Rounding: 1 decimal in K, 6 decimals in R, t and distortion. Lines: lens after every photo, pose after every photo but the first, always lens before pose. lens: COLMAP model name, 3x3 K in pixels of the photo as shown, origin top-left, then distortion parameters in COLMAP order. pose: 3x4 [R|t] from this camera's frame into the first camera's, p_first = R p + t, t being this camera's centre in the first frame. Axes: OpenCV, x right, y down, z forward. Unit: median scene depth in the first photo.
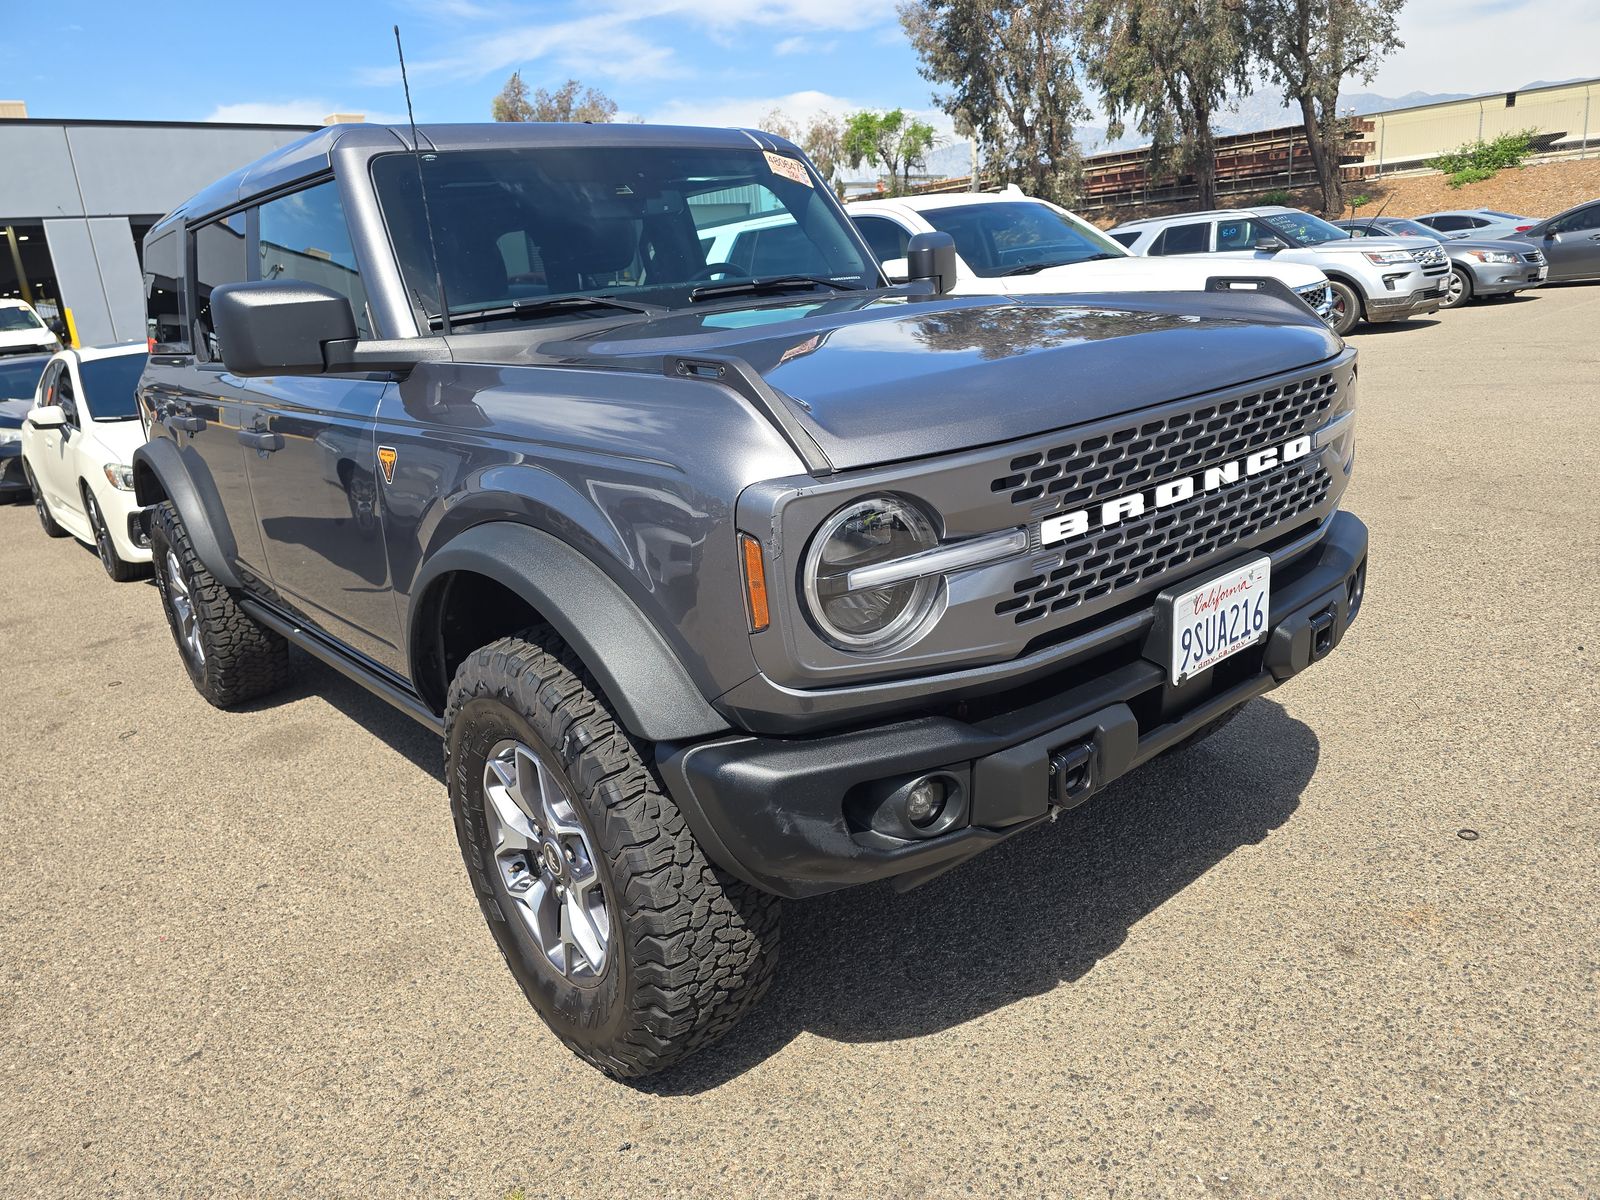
lens RADIAL K [[1088.9, 0, 788.0], [0, 1088.9, 597.2], [0, 0, 1]] dist [0.030343, -0.032285]
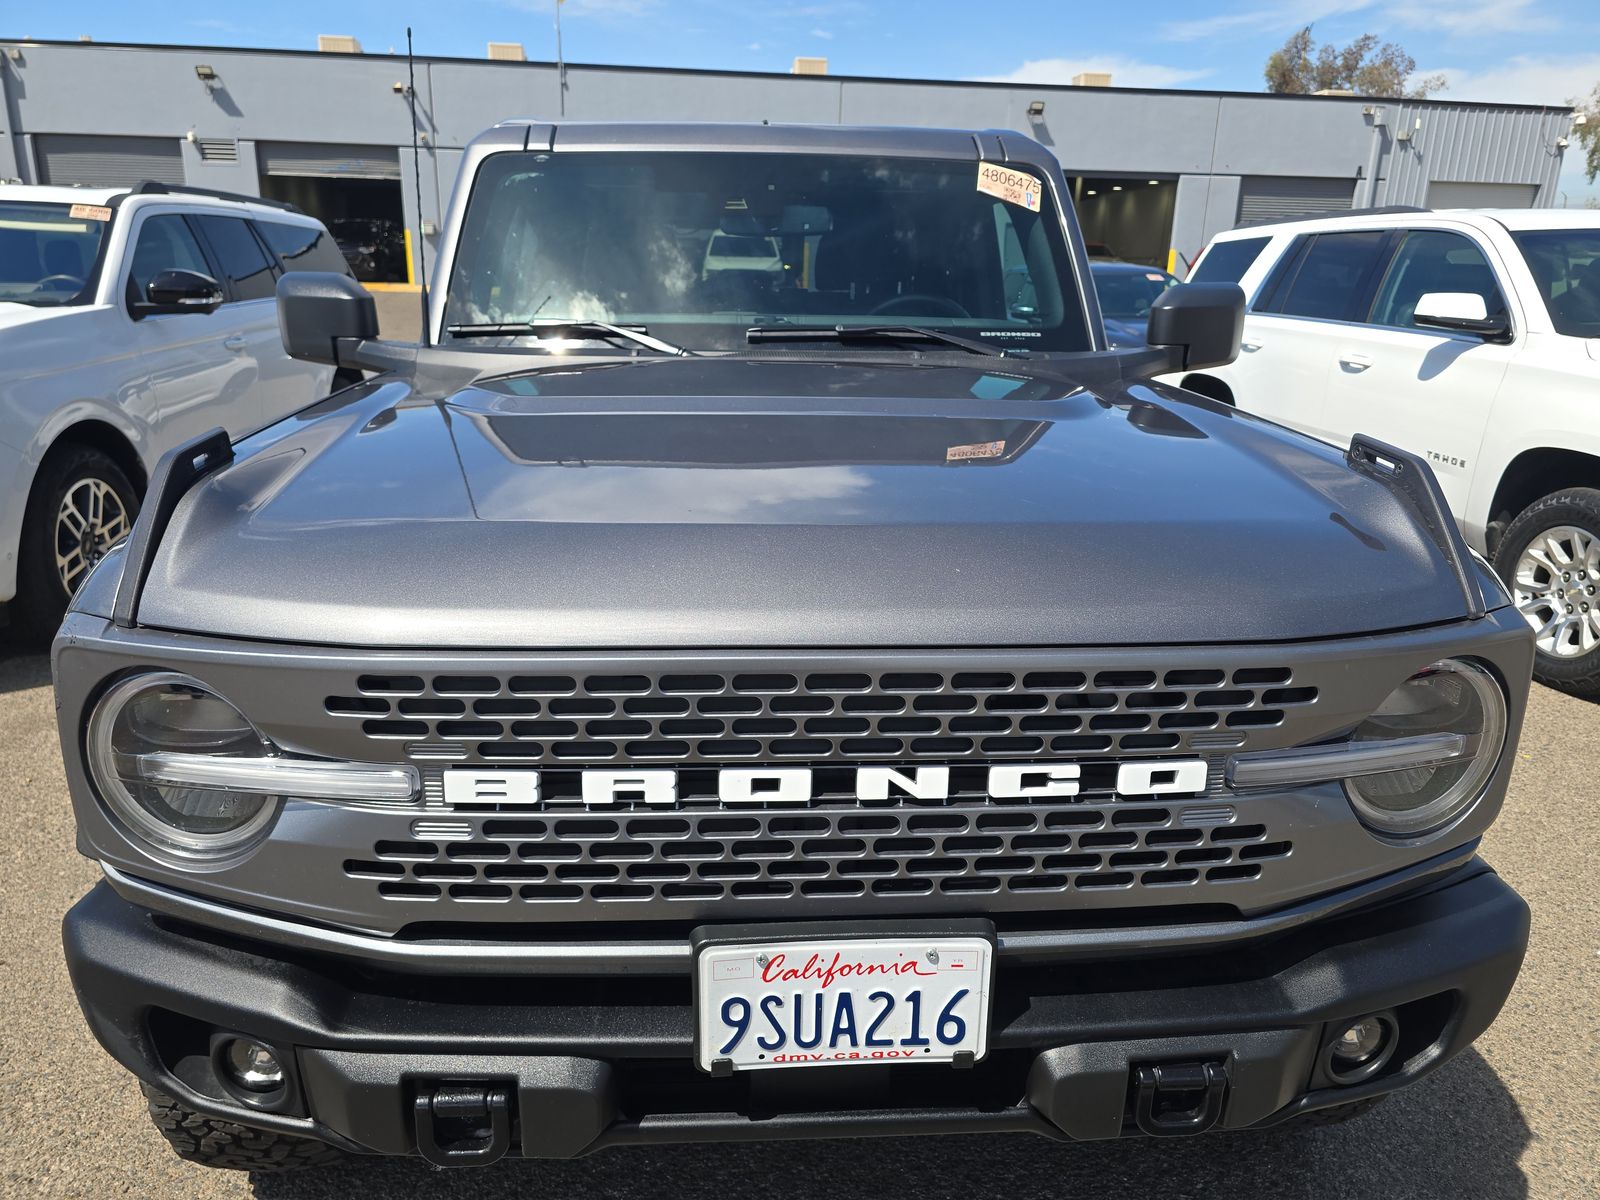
lens RADIAL K [[1088.9, 0, 788.0], [0, 1088.9, 597.2], [0, 0, 1]] dist [0.030343, -0.032285]
pose [[0.800729, 0.267364, -0.536050, 0.621892], [-0.249238, 0.962432, 0.107729, -0.251395], [0.544714, 0.047342, 0.837285, 0.445015]]
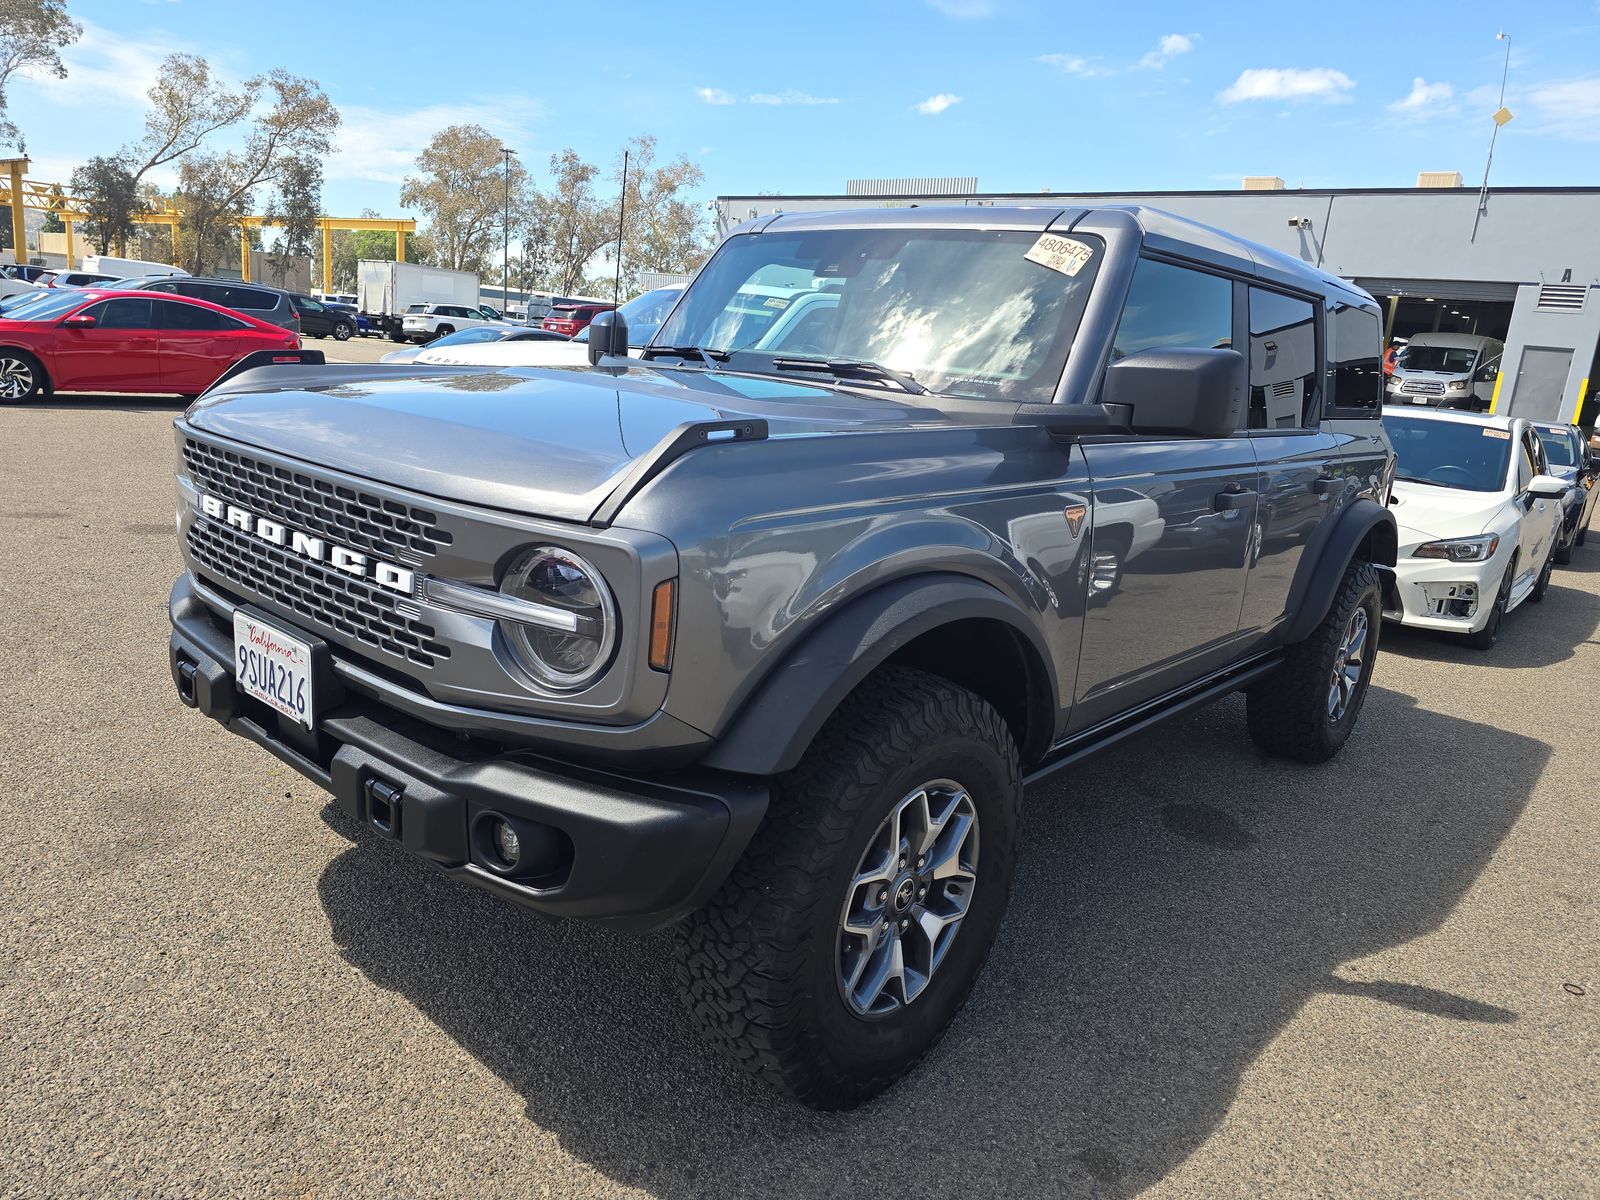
lens RADIAL K [[1088.9, 0, 788.0], [0, 1088.9, 597.2], [0, 0, 1]] dist [0.030343, -0.032285]
pose [[0.132234, 0.315871, -0.939542, 1.401954], [-0.367051, 0.896087, 0.249602, -0.478222], [0.920754, 0.311854, 0.234434, 1.155388]]
